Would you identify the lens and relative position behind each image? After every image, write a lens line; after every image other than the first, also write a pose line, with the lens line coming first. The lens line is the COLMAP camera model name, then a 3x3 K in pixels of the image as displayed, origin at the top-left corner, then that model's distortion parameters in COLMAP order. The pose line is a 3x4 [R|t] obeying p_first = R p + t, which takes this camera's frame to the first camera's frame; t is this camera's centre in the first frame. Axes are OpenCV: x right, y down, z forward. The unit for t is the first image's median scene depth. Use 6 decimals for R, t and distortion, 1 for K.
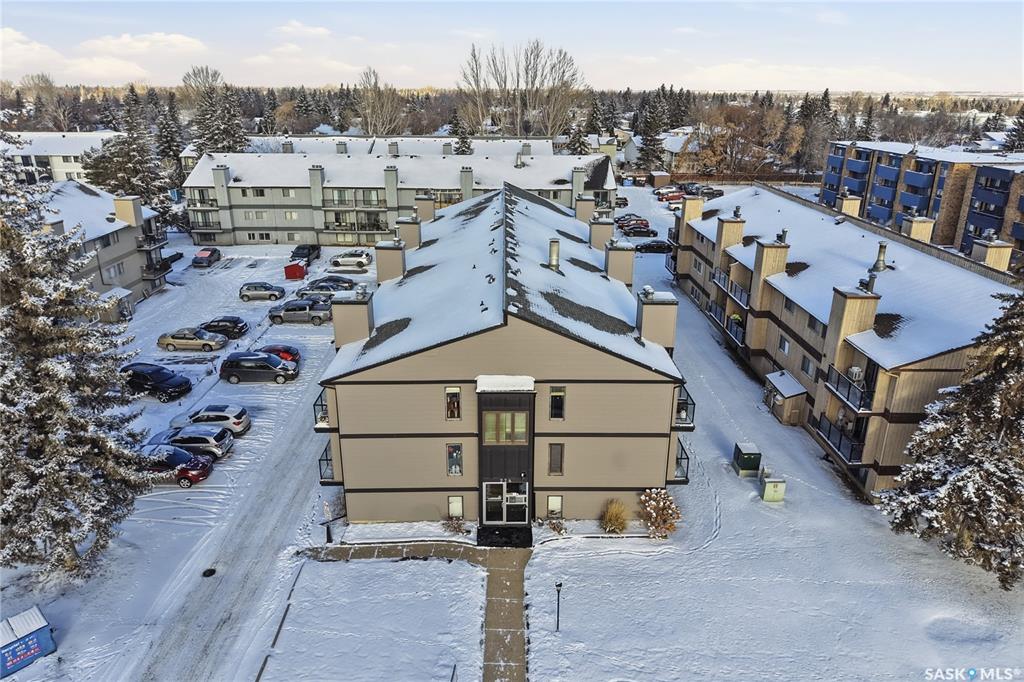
lens RADIAL K [[683.9, 0, 513.8], [0, 683.9, 329.9], [0, 0, 1]] dist [0.034618, -0.038469]
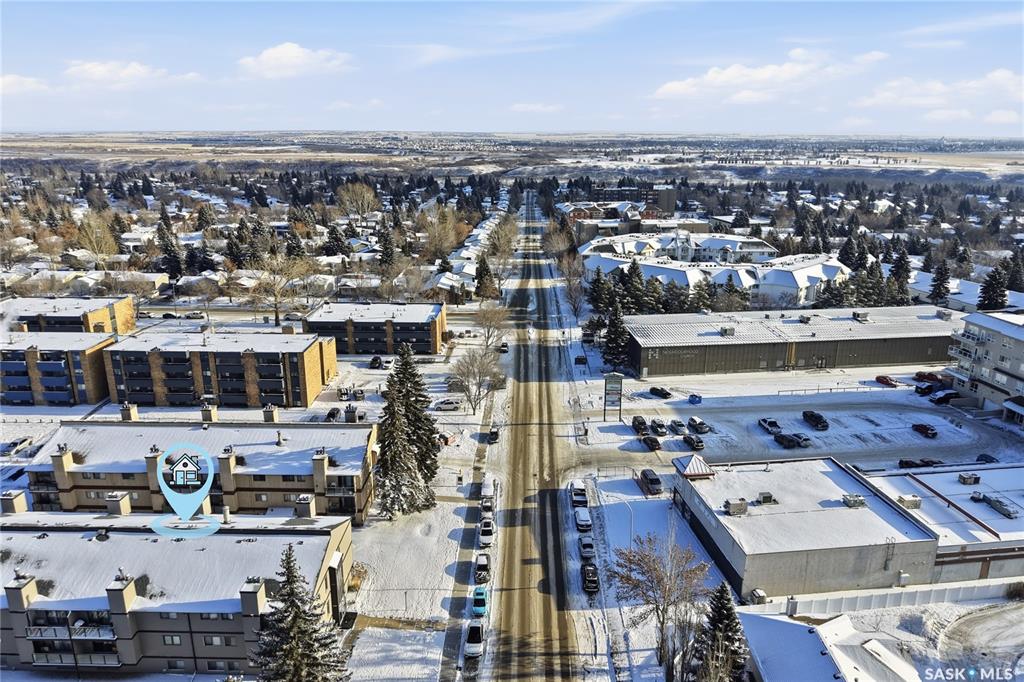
lens RADIAL K [[683.9, 0, 511.0], [0, 683.9, 335.8], [0, 0, 1]] dist [0.034618, -0.038469]
pose [[0.038379, -0.287807, 0.956919, -1.476376], [0.330895, 0.907258, 0.259599, -0.749207], [-0.942887, 0.306676, 0.130054, -0.063518]]
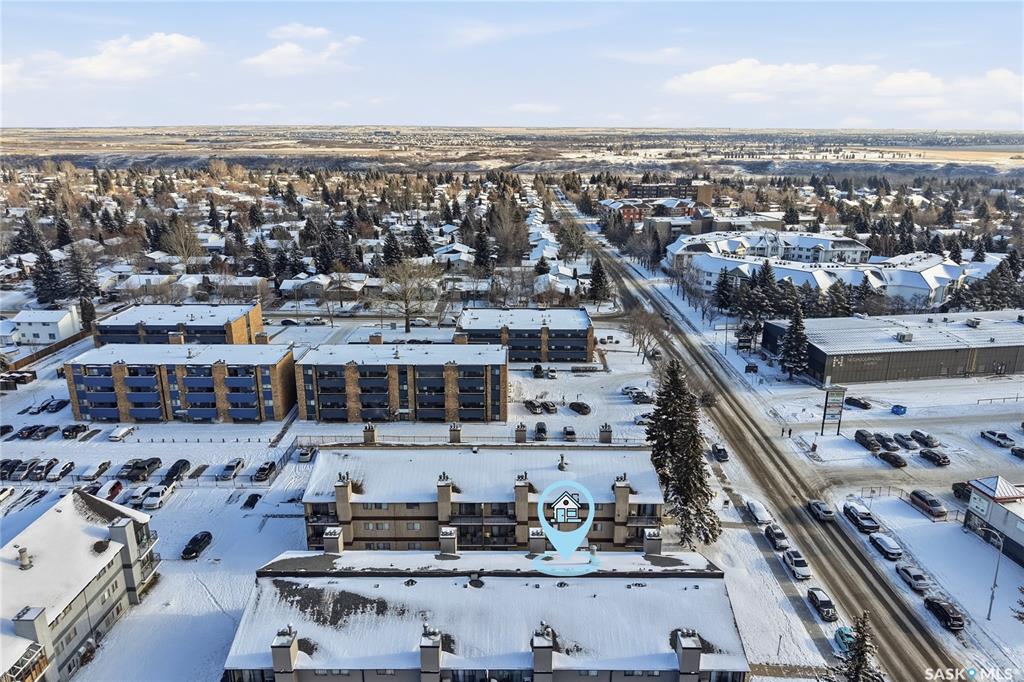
lens RADIAL K [[683.9, 0, 513.5], [0, 683.9, 336.7], [0, 0, 1]] dist [0.034618, -0.038469]
pose [[0.017848, -0.296481, 0.954872, -1.346906], [0.331973, 0.902603, 0.274047, -1.090049], [-0.943120, 0.312100, 0.114533, 0.830192]]
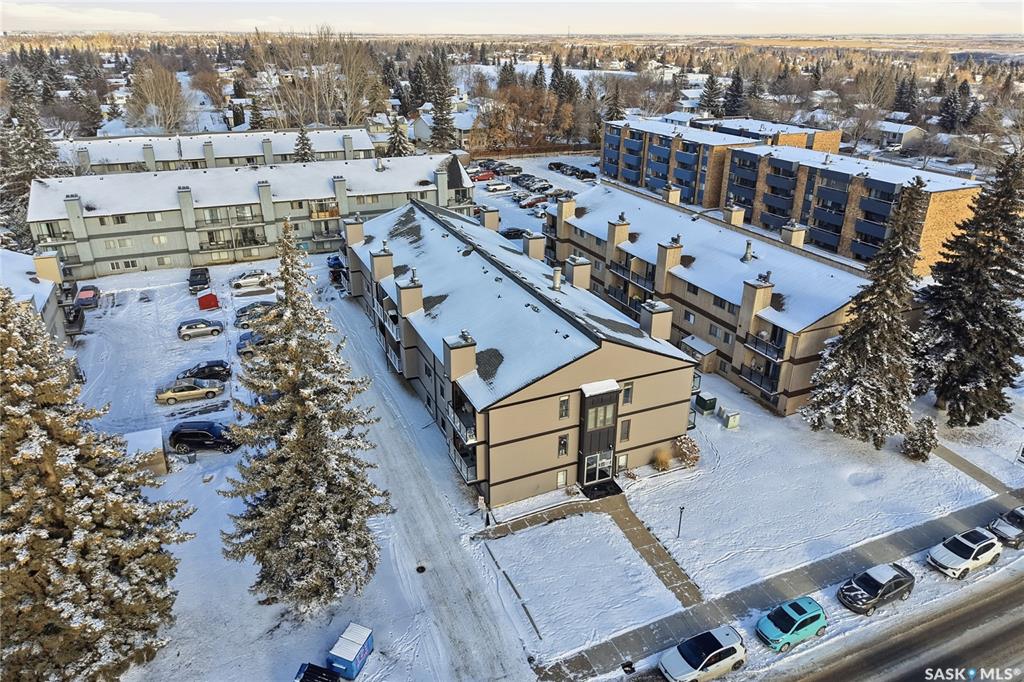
lens RADIAL K [[683.9, 0, 512.2], [0, 683.9, 330.3], [0, 0, 1]] dist [0.034618, -0.038469]
pose [[0.921618, -0.155801, 0.355453, -0.506748], [0.130041, 0.986908, 0.095406, -0.150522], [-0.365663, -0.041705, 0.929812, -0.200154]]
